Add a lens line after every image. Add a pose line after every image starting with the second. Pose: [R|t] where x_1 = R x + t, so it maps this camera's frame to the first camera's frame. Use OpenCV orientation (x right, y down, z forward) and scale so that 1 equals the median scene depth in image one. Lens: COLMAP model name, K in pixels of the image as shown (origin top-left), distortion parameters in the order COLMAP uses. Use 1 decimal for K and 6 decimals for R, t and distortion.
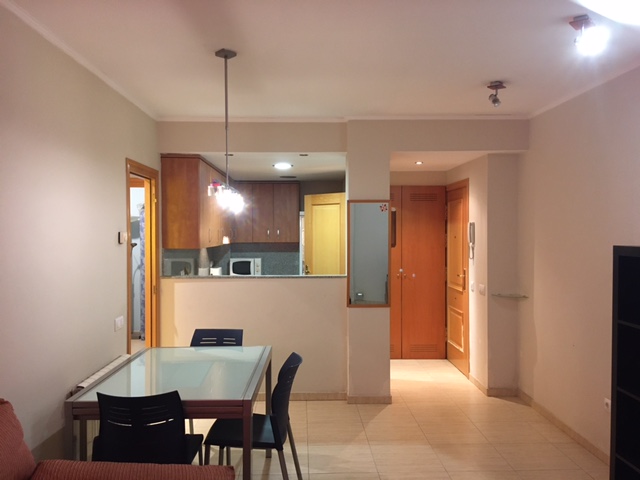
lens RADIAL K [[548.0, 0, 320.2], [0, 548.0, 239.6], [0, 0, 1]] dist [0.083626, -0.101185]
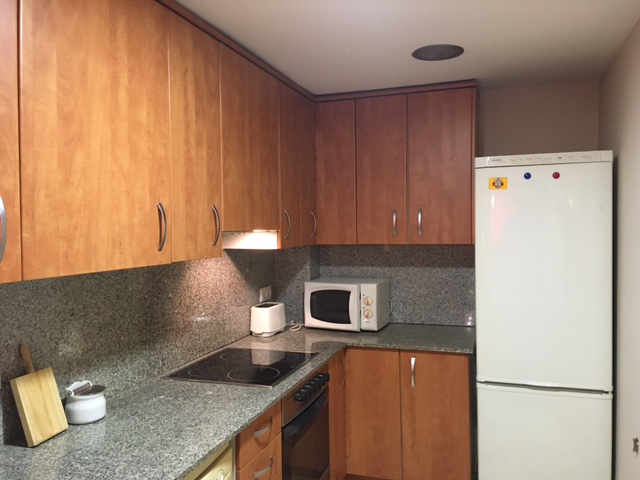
lens RADIAL K [[548.0, 0, 320.0], [0, 548.0, 242.2], [0, 0, 1]] dist [0.083626, -0.101185]
pose [[0.941686, -0.002279, -0.336484, -0.011943], [0.005762, 0.999940, 0.009355, -0.000427], [0.336443, -0.010748, 0.941643, 0.608210]]
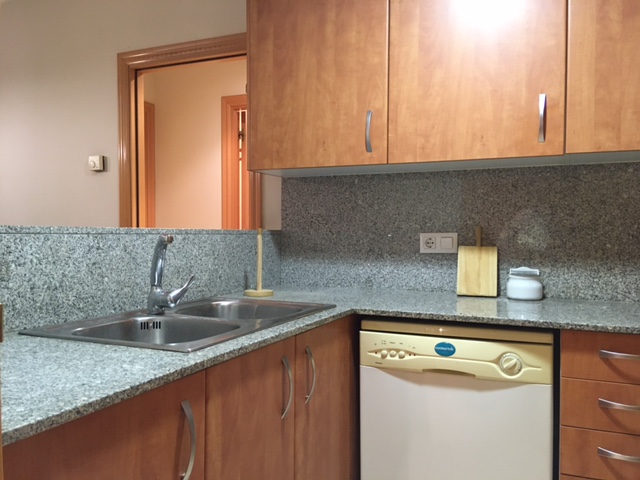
lens RADIAL K [[548.0, 0, 318.0], [0, 548.0, 240.4], [0, 0, 1]] dist [0.083626, -0.101185]
pose [[-0.421984, 0.006175, -0.906582, 0.279549], [-0.026586, 0.999462, 0.019182, 0.115485], [0.906213, 0.032197, -0.421593, 1.144048]]
